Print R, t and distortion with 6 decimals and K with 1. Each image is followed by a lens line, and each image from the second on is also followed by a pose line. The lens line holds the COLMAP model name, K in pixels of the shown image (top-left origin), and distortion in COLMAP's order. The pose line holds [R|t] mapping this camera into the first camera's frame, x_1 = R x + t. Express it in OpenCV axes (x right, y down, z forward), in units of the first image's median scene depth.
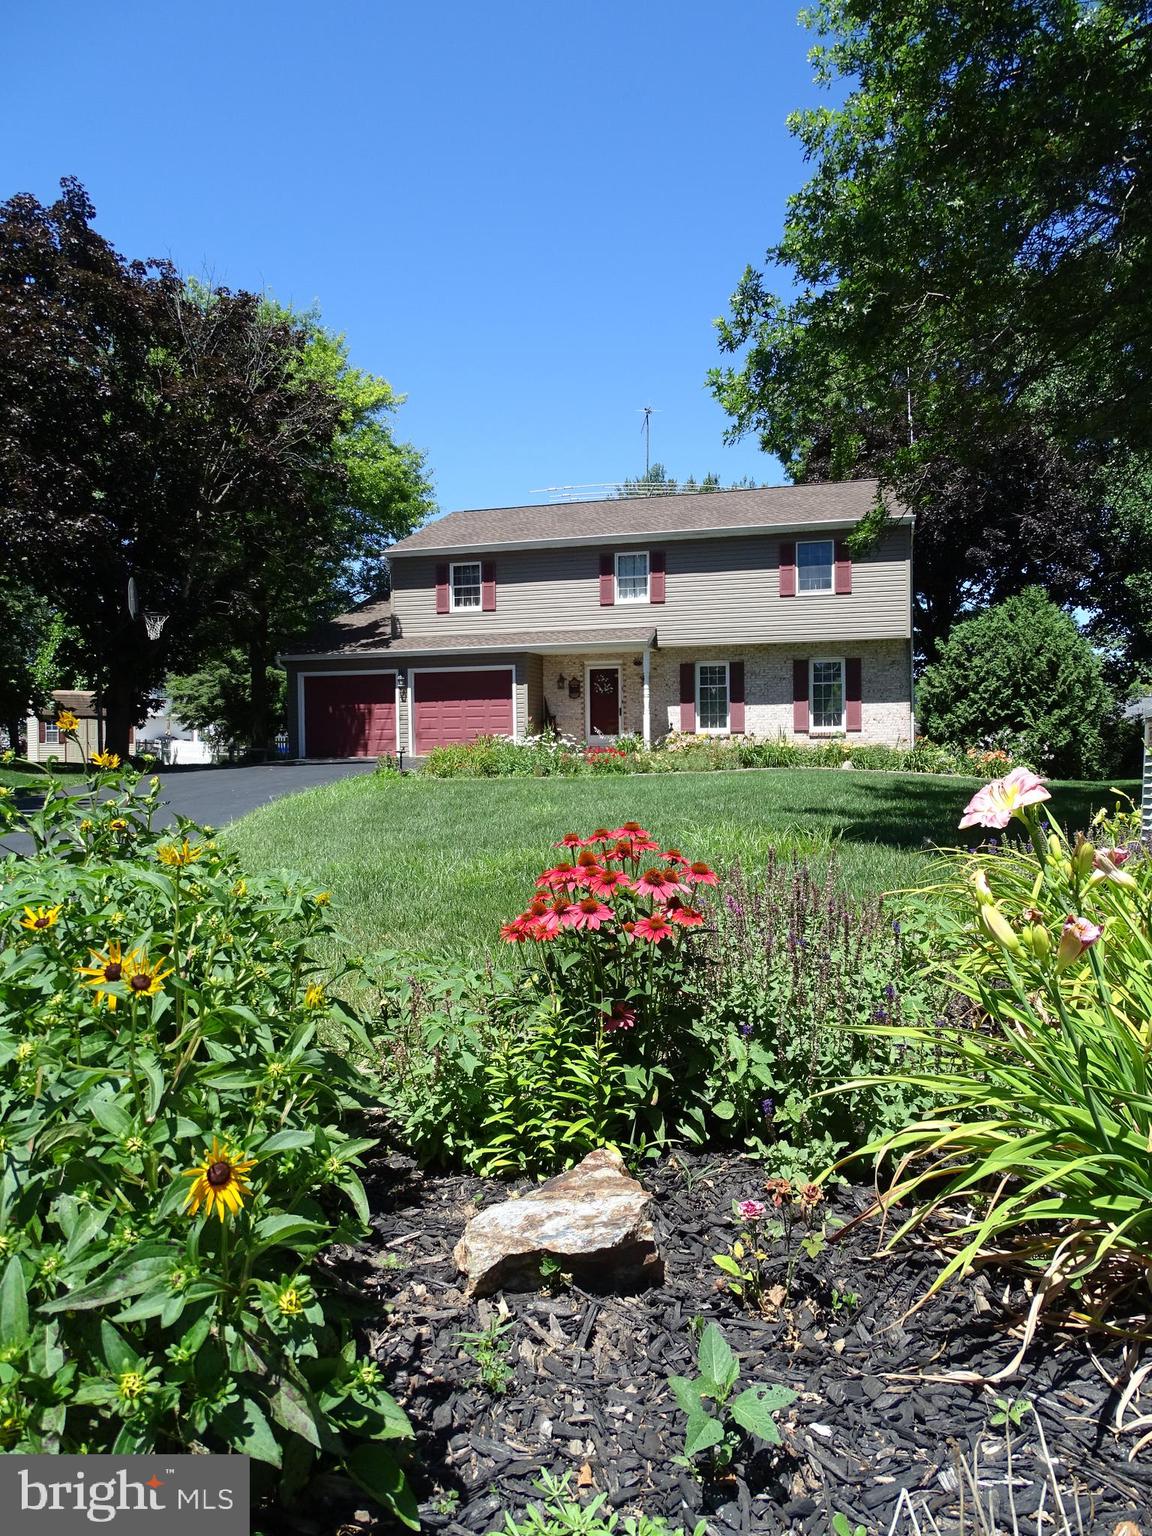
lens RADIAL K [[1014.0, 0, 572.4], [0, 1014.0, 744.1], [0, 0, 1]] dist [0.048461, 0.001165]
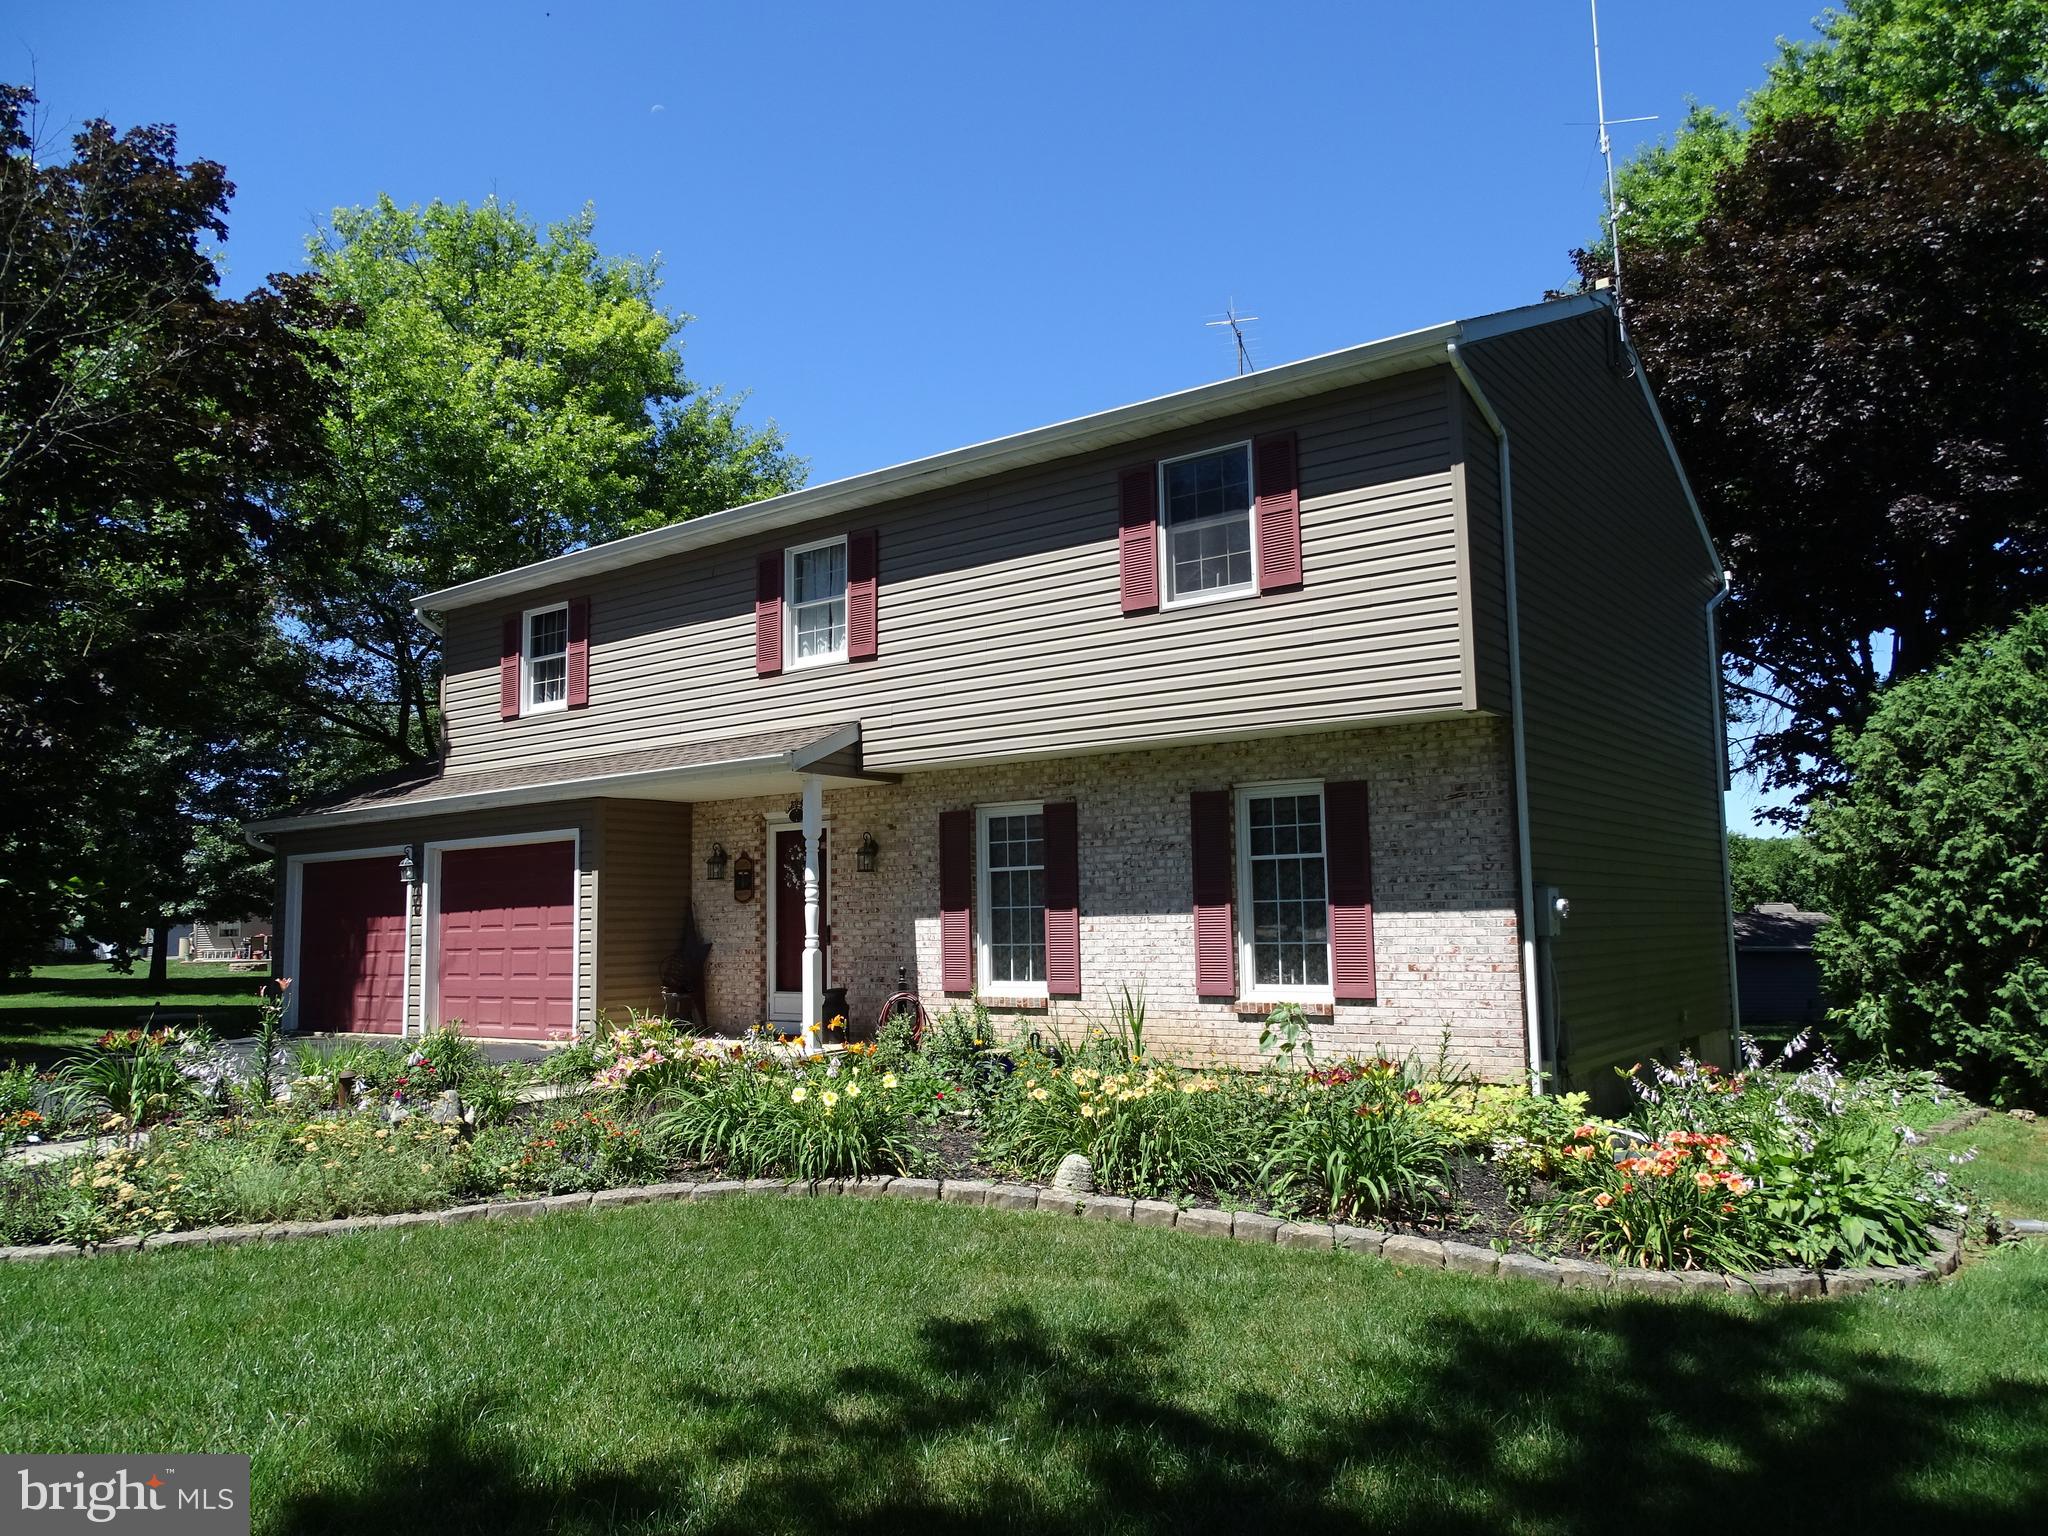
lens RADIAL K [[1352.0, 0, 1024.0], [0, 1352.0, 768.0], [0, 0, 1]] dist [0.048461, 0.001165]
pose [[0.947066, -0.041007, -0.318410, 0.301339], [0.003489, 0.993065, -0.117514, -0.034700], [0.321021, 0.110182, 0.940641, 0.520081]]
